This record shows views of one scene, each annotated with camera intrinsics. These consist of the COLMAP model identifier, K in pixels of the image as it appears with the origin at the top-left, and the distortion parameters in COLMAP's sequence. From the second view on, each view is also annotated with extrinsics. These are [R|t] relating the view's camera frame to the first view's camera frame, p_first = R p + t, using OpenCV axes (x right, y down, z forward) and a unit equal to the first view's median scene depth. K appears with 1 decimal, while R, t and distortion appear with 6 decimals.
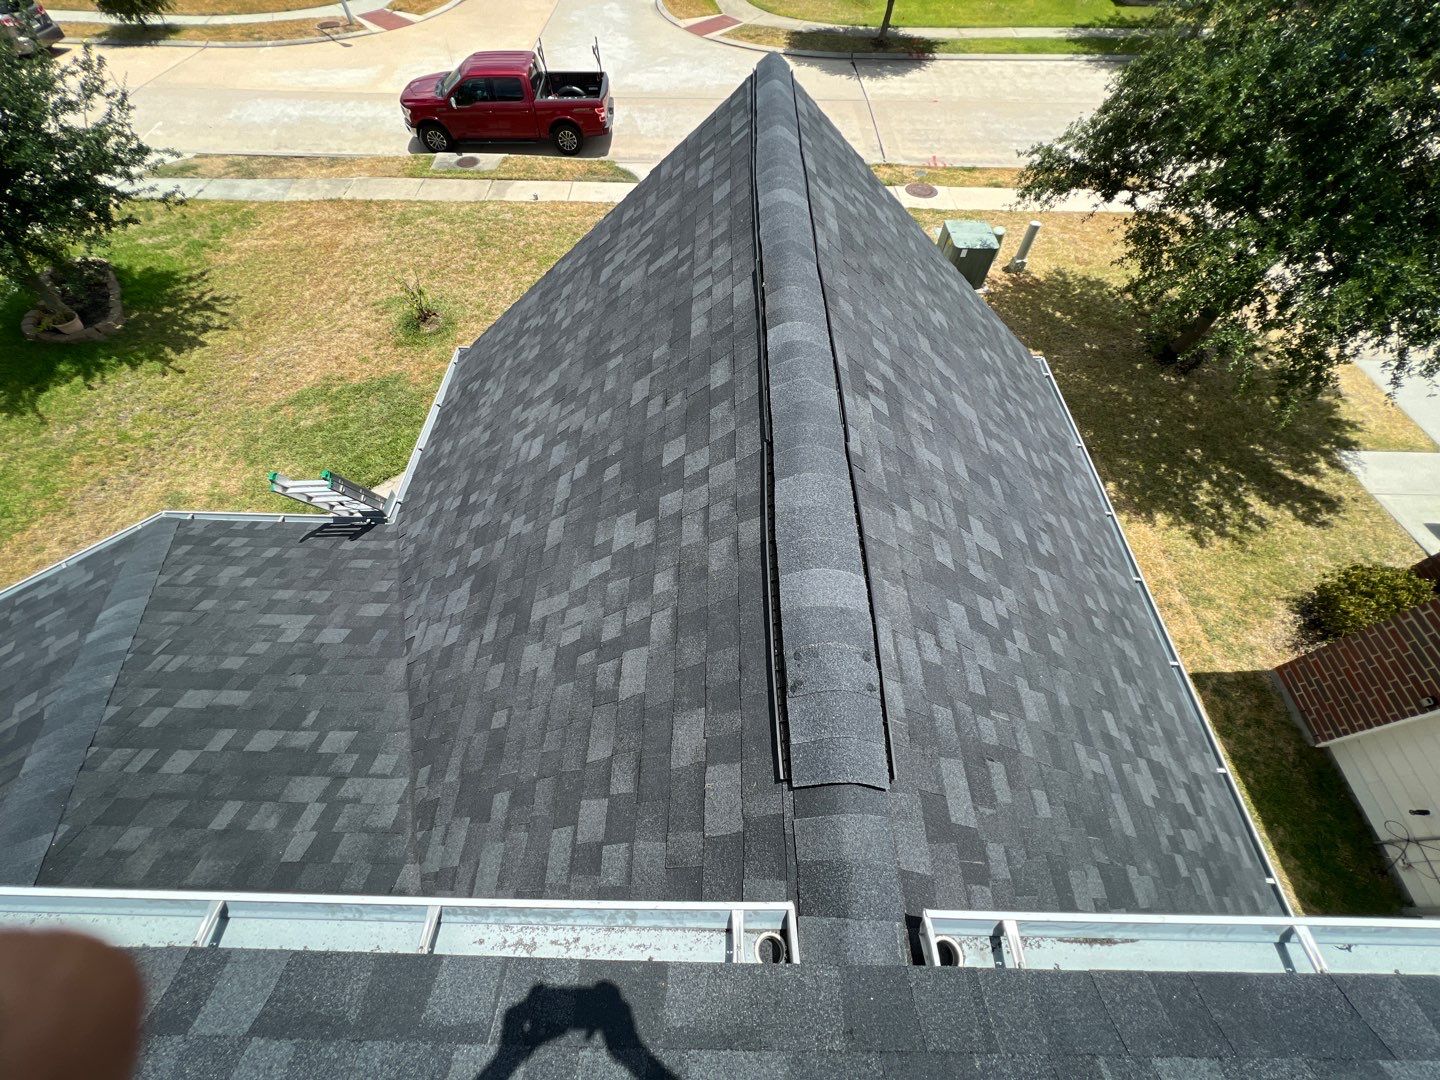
lens RADIAL K [[576.4, 0, 714.4], [0, 576.4, 537.1], [0, 0, 1]] dist [-0.001081, 0.000388]
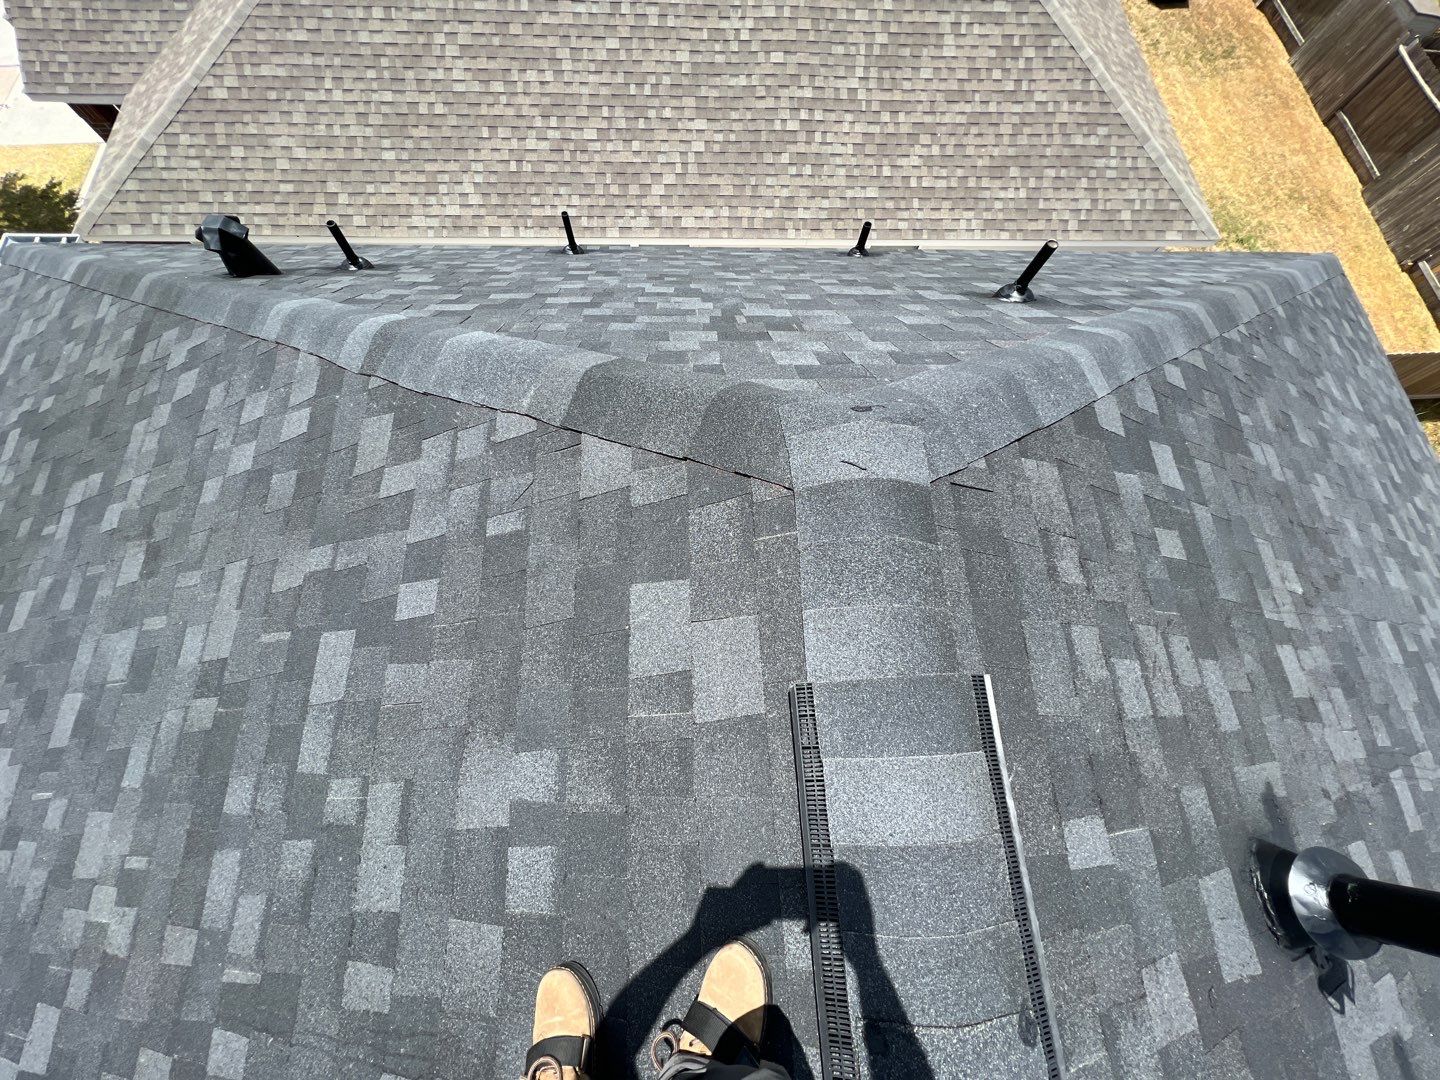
lens RADIAL K [[576.4, 0, 717.8], [0, 576.4, 537.1], [0, 0, 1]] dist [-0.001081, 0.000388]
pose [[-0.059837, -0.946458, 0.317232, -0.037664], [0.803870, 0.142720, 0.577429, 0.329398], [-0.591788, 0.289565, 0.752289, -0.499883]]
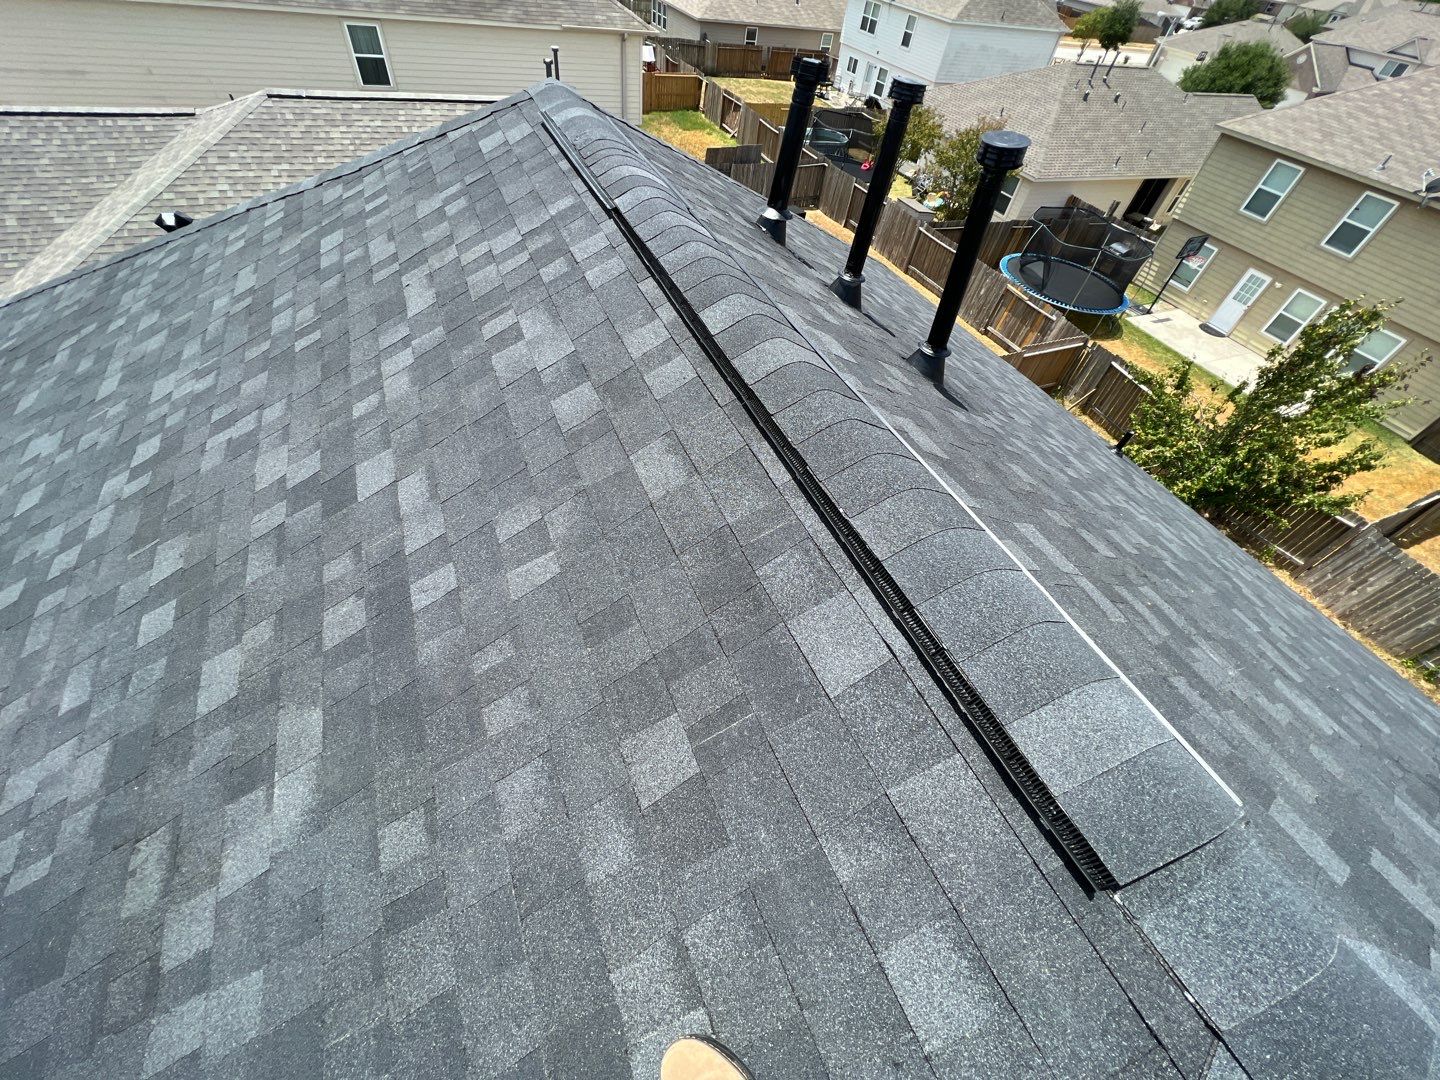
lens RADIAL K [[576.4, 0, 716.6], [0, 576.4, 537.1], [0, 0, 1]] dist [-0.001081, 0.000388]
pose [[-0.407432, -0.719679, 0.562193, -0.398766], [0.693644, 0.156549, 0.703101, 0.289441], [-0.594017, 0.676428, 0.435418, -0.459170]]
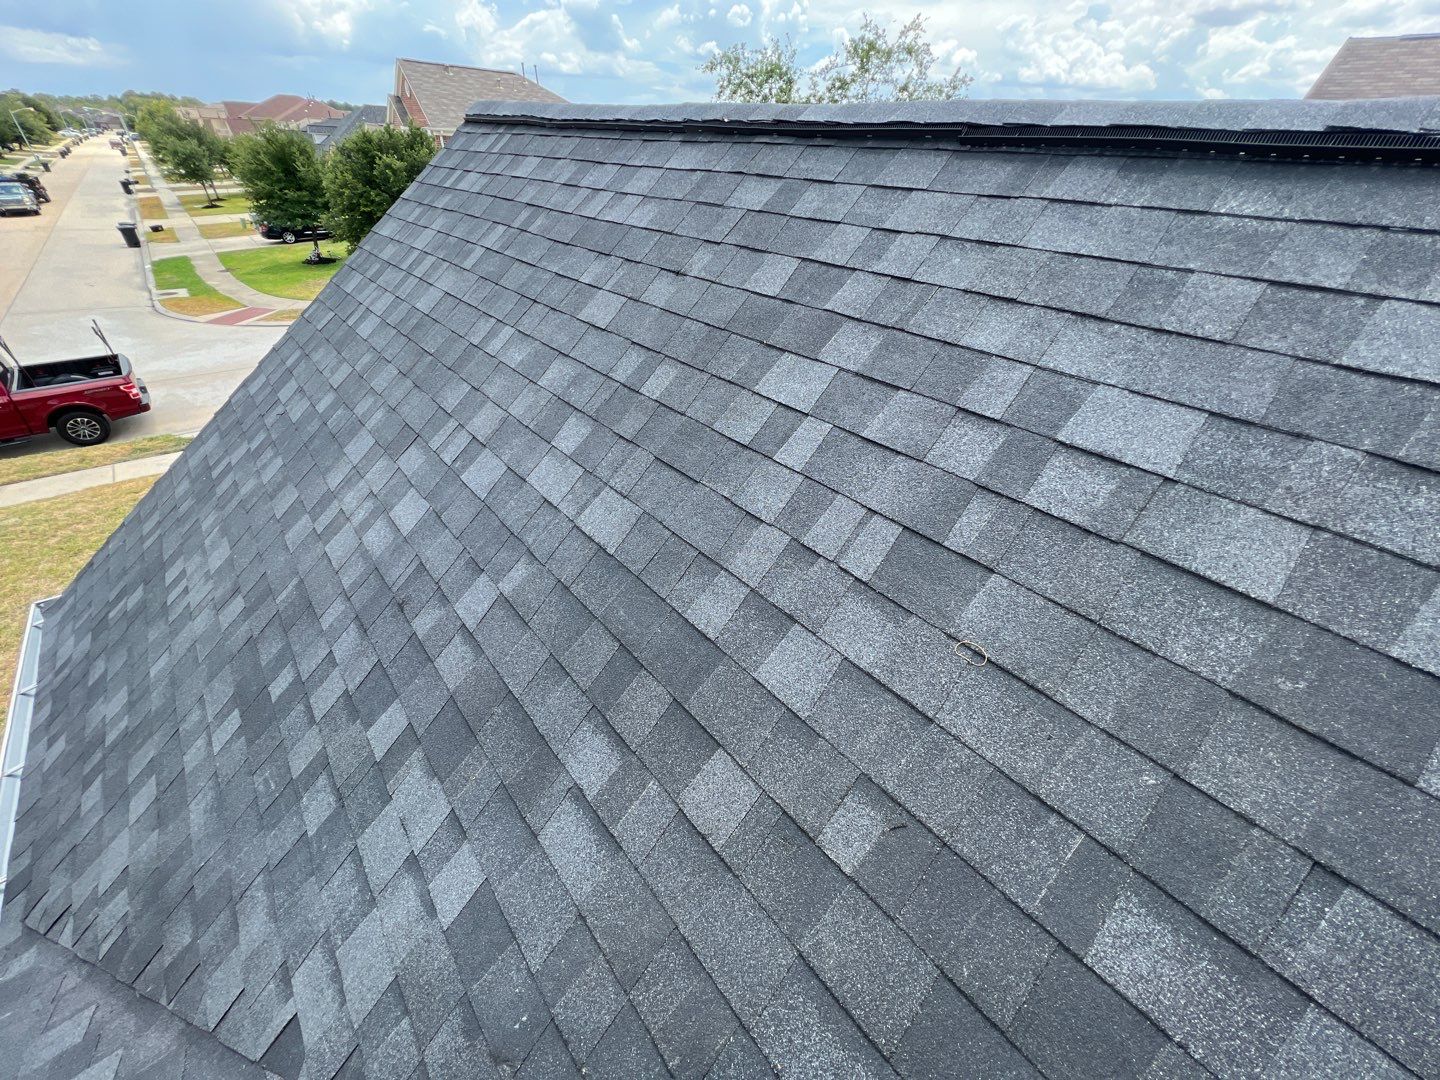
lens RADIAL K [[576.4, 0, 715.0], [0, 576.4, 537.7], [0, 0, 1]] dist [-0.001081, 0.000388]
pose [[0.755932, -0.348057, 0.554458, -0.158825], [0.524647, 0.828663, -0.195101, 0.050194], [-0.391552, 0.438378, 0.809019, 0.177462]]
